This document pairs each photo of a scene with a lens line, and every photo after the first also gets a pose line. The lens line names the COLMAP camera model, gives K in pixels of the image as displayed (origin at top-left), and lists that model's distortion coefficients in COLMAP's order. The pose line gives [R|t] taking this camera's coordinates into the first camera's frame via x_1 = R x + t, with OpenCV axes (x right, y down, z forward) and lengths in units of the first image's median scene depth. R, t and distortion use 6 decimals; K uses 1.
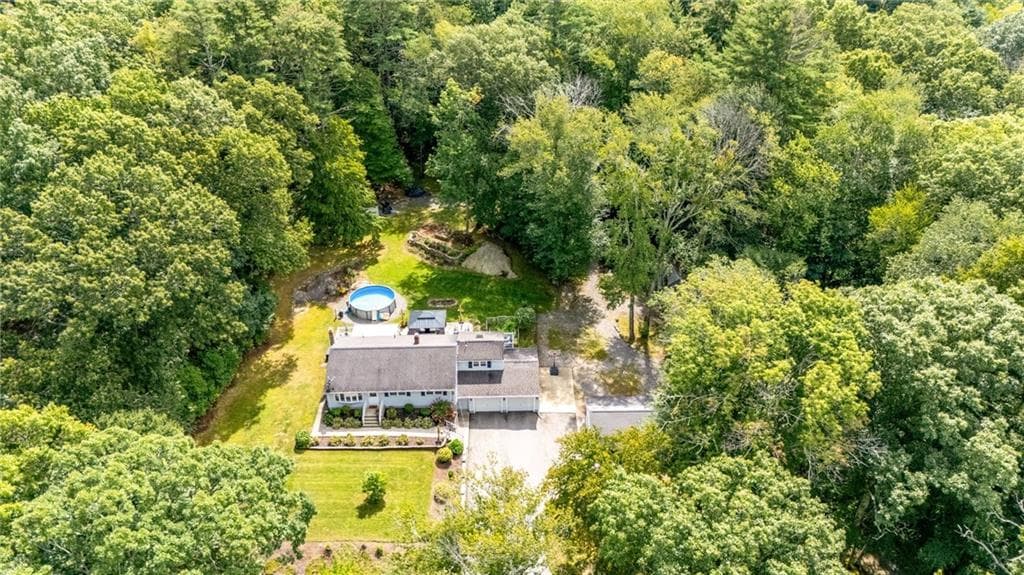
lens RADIAL K [[749.0, 0, 517.4], [0, 749.0, 286.0], [0, 0, 1]] dist [0.086733, -0.101371]
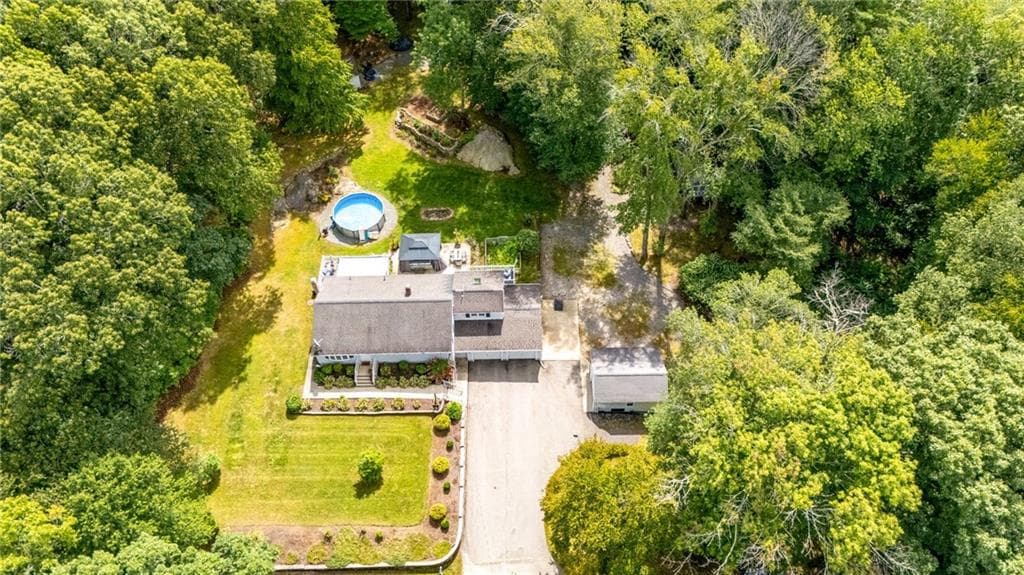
lens RADIAL K [[749.0, 0, 517.4], [0, 749.0, 286.0], [0, 0, 1]] dist [0.086733, -0.101371]
pose [[0.999963, 0.003955, -0.007609, 0.005411], [-0.001026, 0.936084, 0.351776, -0.244717], [0.008514, -0.351755, 0.936053, 0.141047]]
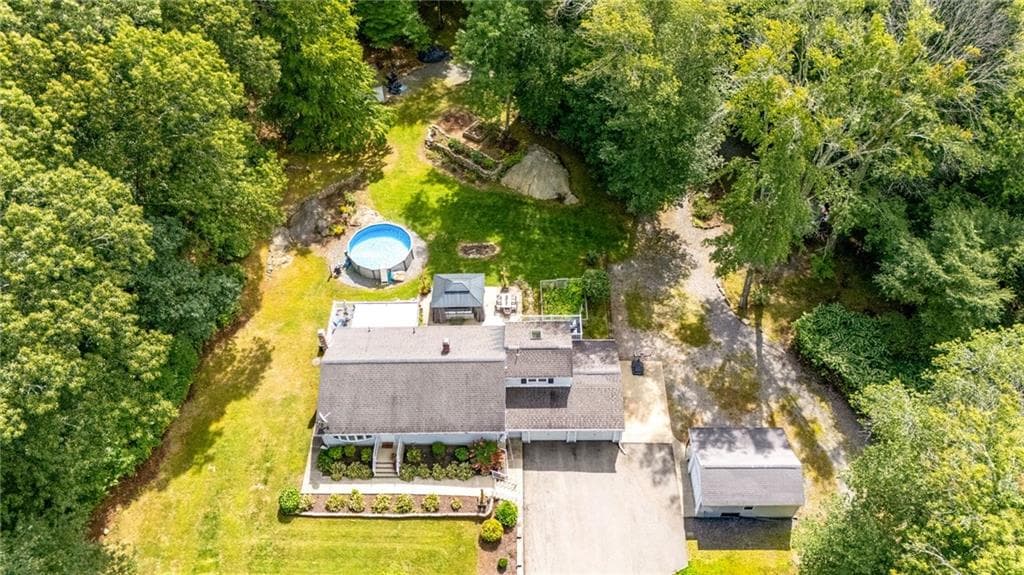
lens RADIAL K [[749.0, 0, 517.4], [0, 749.0, 286.0], [0, 0, 1]] dist [0.086733, -0.101371]
pose [[0.999801, 0.012169, -0.015804, -0.056805], [-0.007214, 0.959299, 0.282299, -0.168652], [0.018597, -0.282128, 0.959196, 0.344187]]
